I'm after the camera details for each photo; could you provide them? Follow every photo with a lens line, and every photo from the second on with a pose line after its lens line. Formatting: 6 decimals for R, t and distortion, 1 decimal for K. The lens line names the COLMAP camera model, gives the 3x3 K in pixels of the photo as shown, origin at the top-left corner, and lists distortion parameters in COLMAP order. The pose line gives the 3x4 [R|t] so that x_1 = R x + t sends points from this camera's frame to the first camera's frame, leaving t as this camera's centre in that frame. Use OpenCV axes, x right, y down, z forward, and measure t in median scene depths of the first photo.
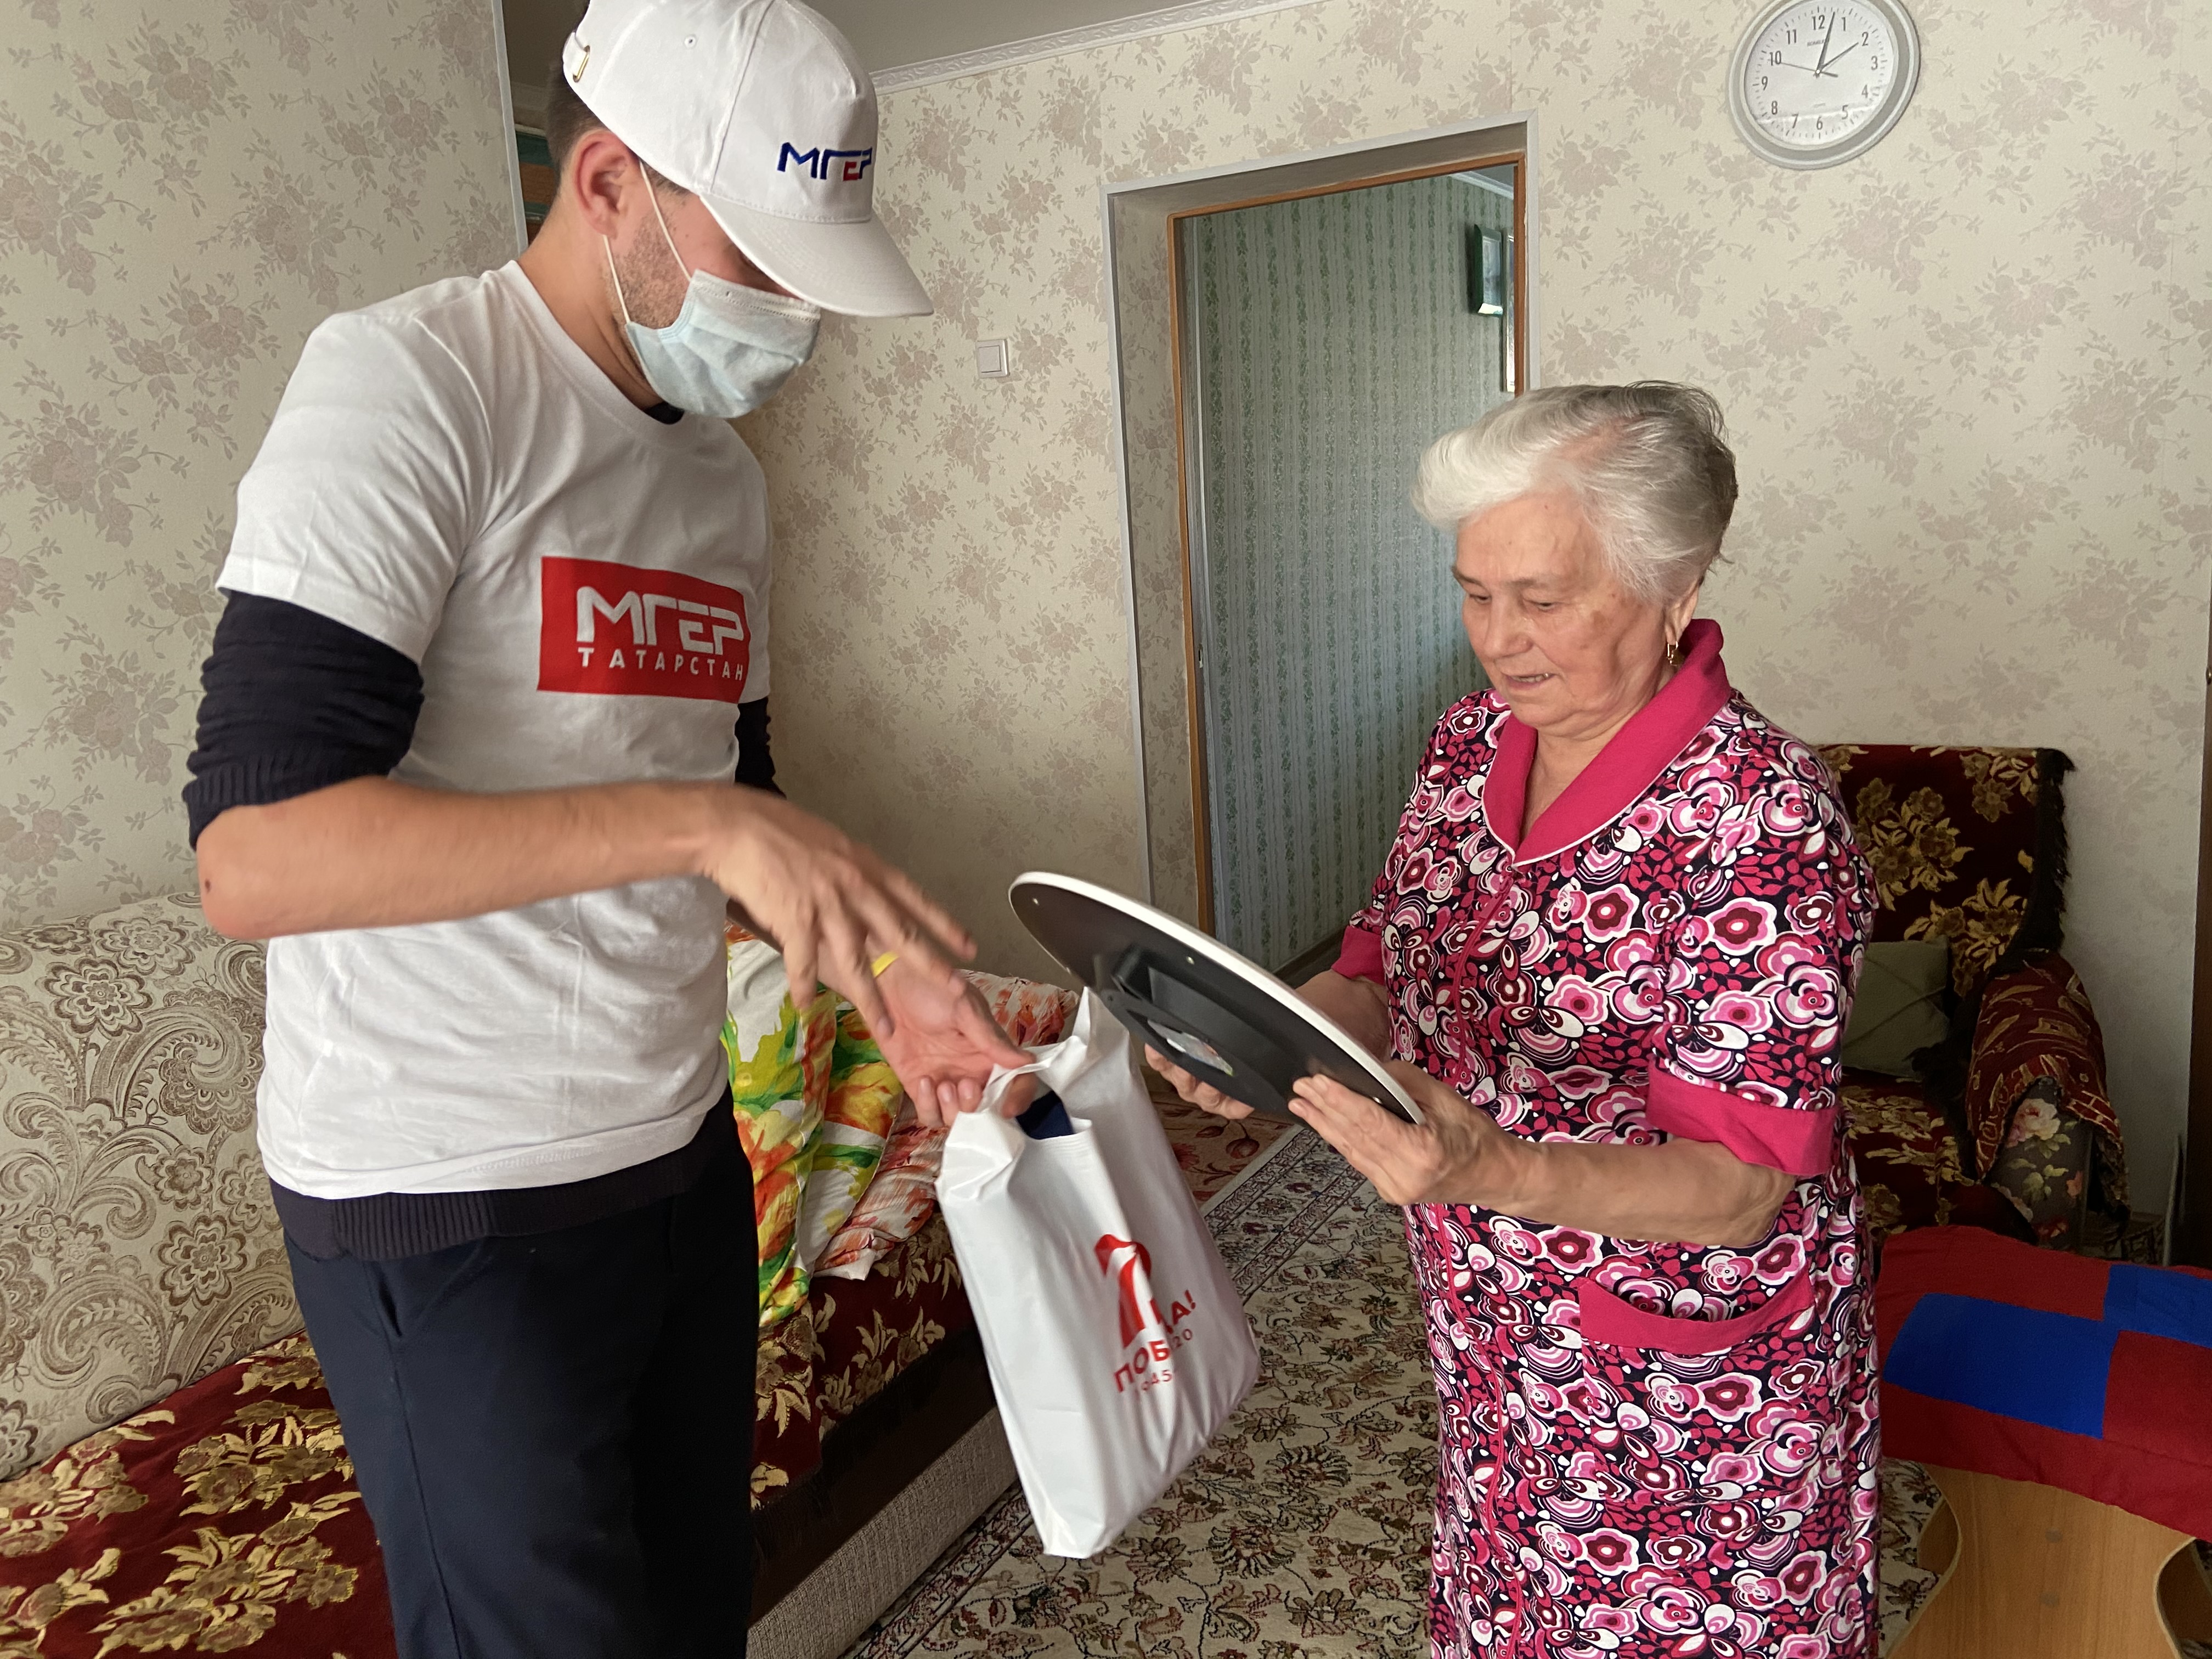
lens RADIAL K [[1752.3, 0, 1081.3], [0, 1752.3, 828.6], [0, 0, 1]] dist [0.118972, -0.167101]
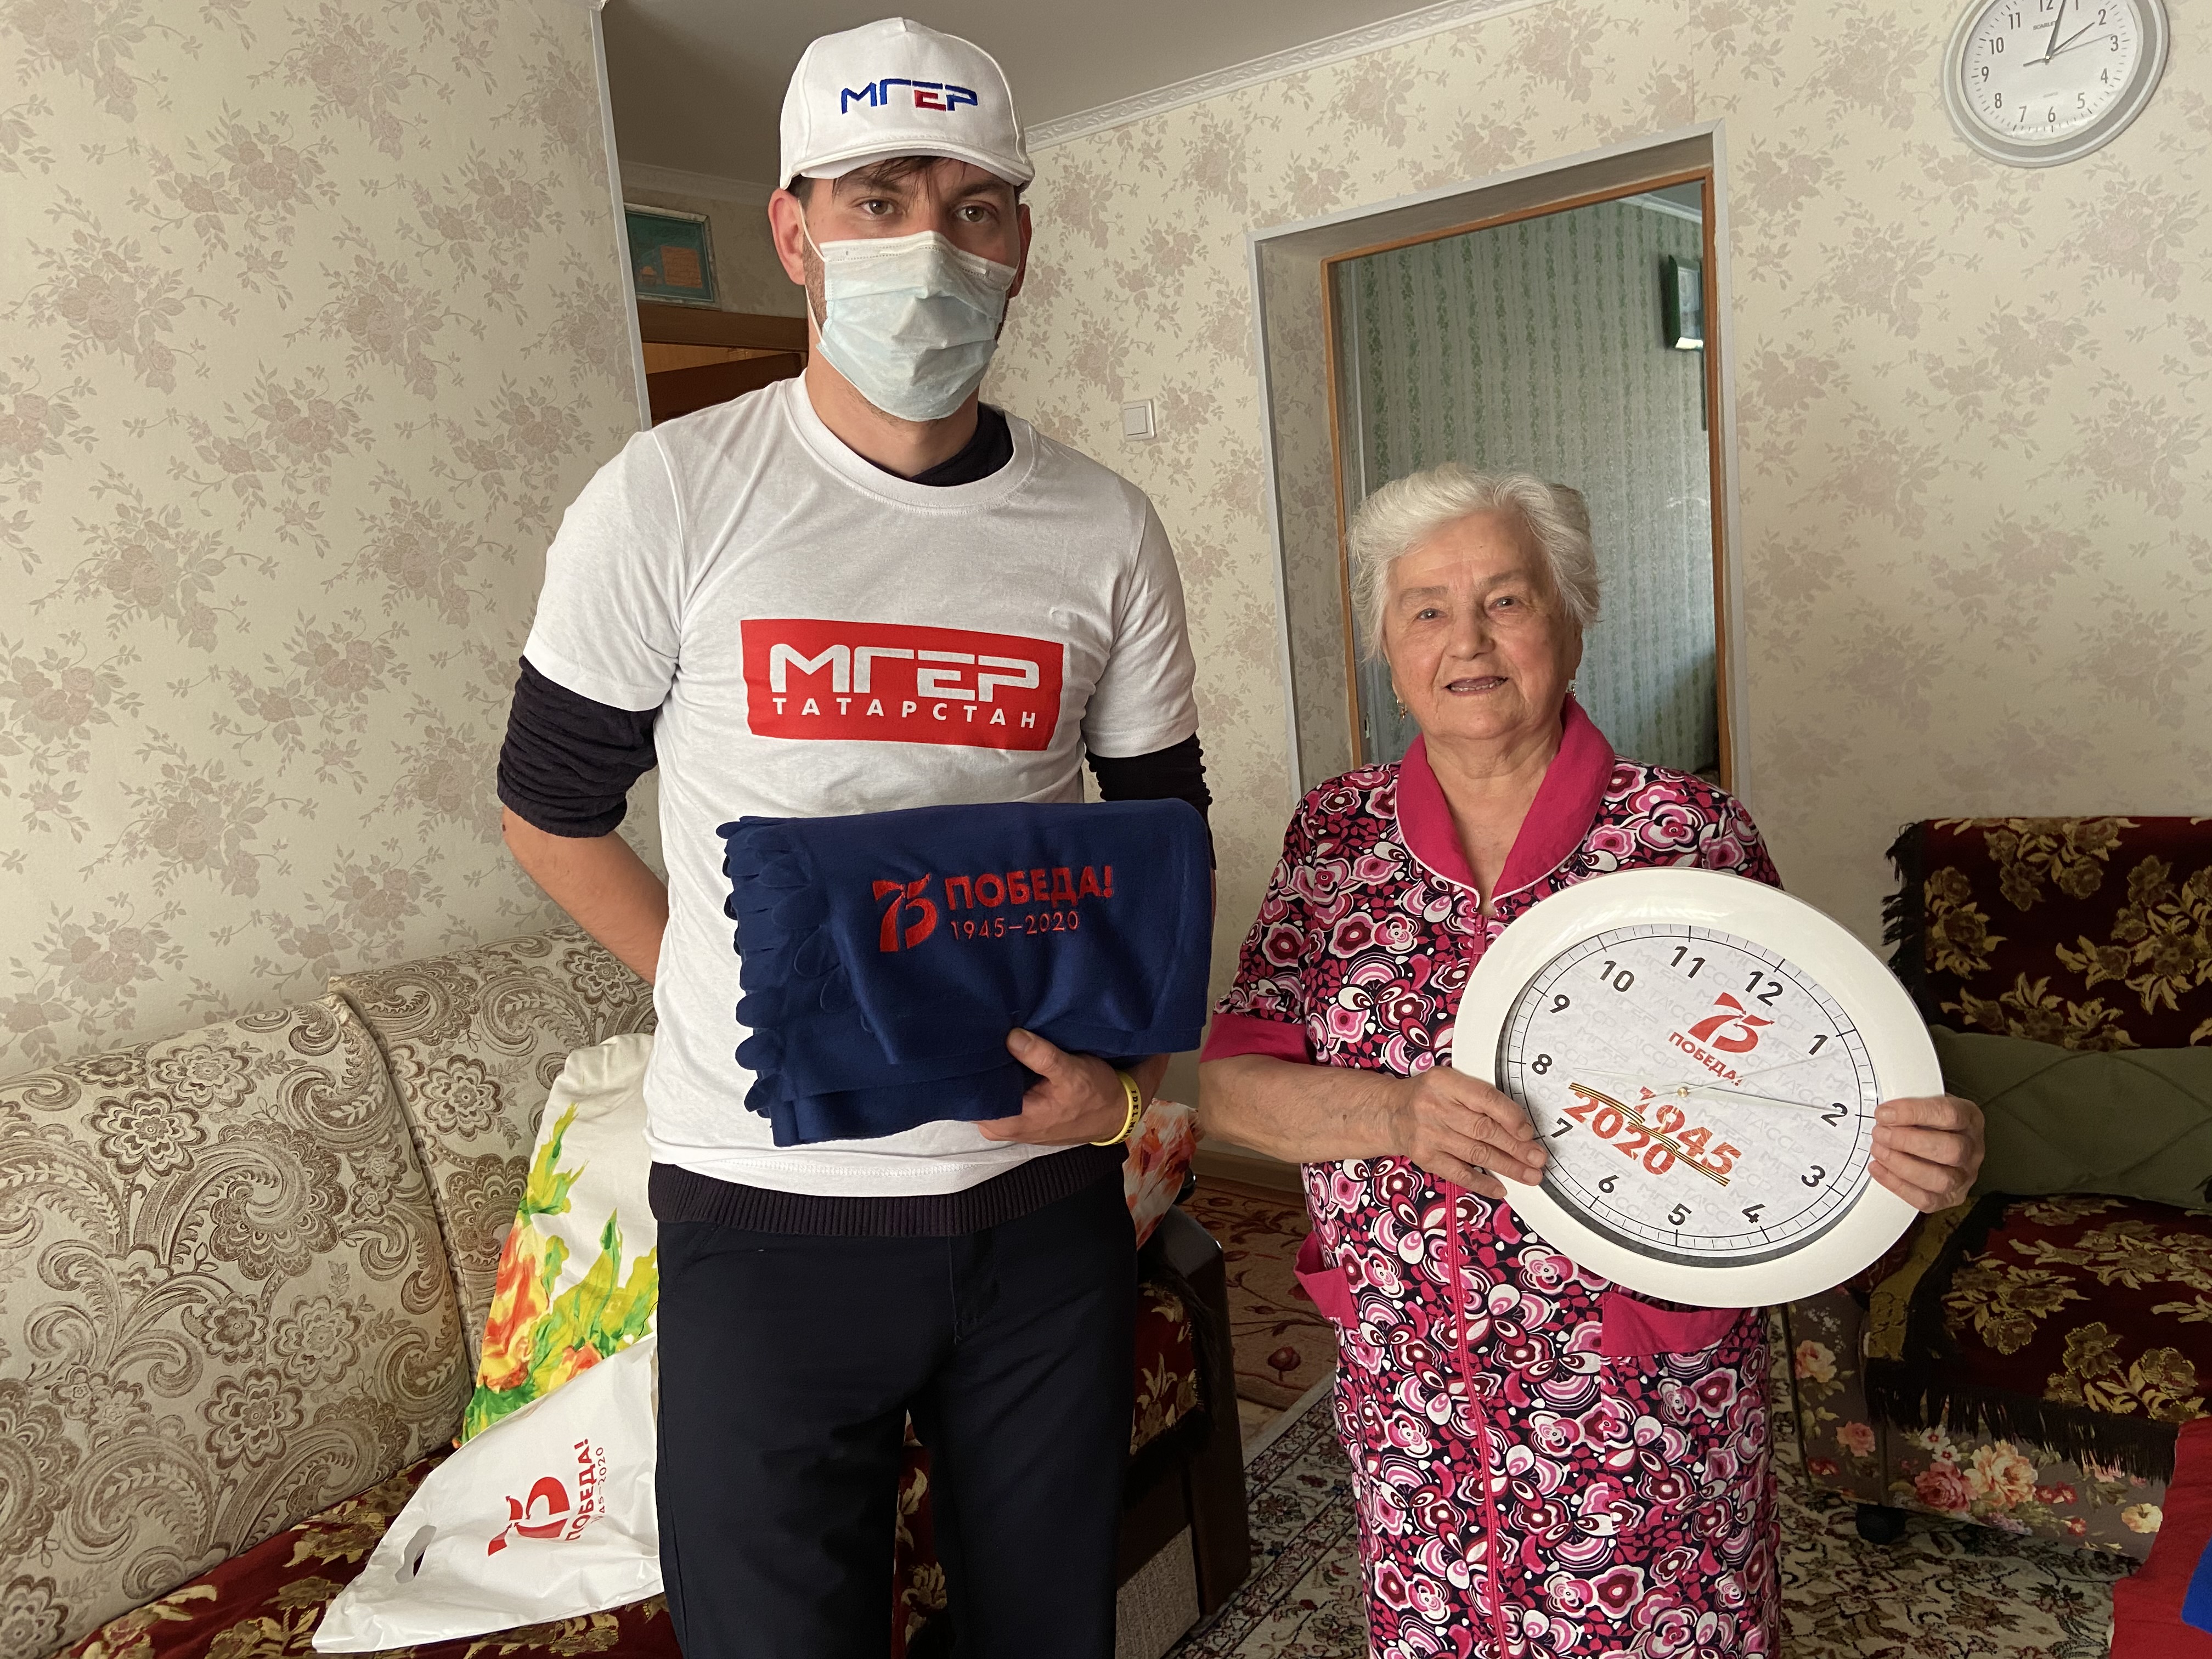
lens RADIAL K [[1752.3, 0, 1081.3], [0, 1752.3, 828.6], [0, 0, 1]] dist [0.118972, -0.167101]
pose [[0.993208, -0.016933, -0.115117, 0.045328], [0.013025, 0.999316, -0.034622, -0.025527], [0.115625, 0.032887, 0.992748, 0.113075]]
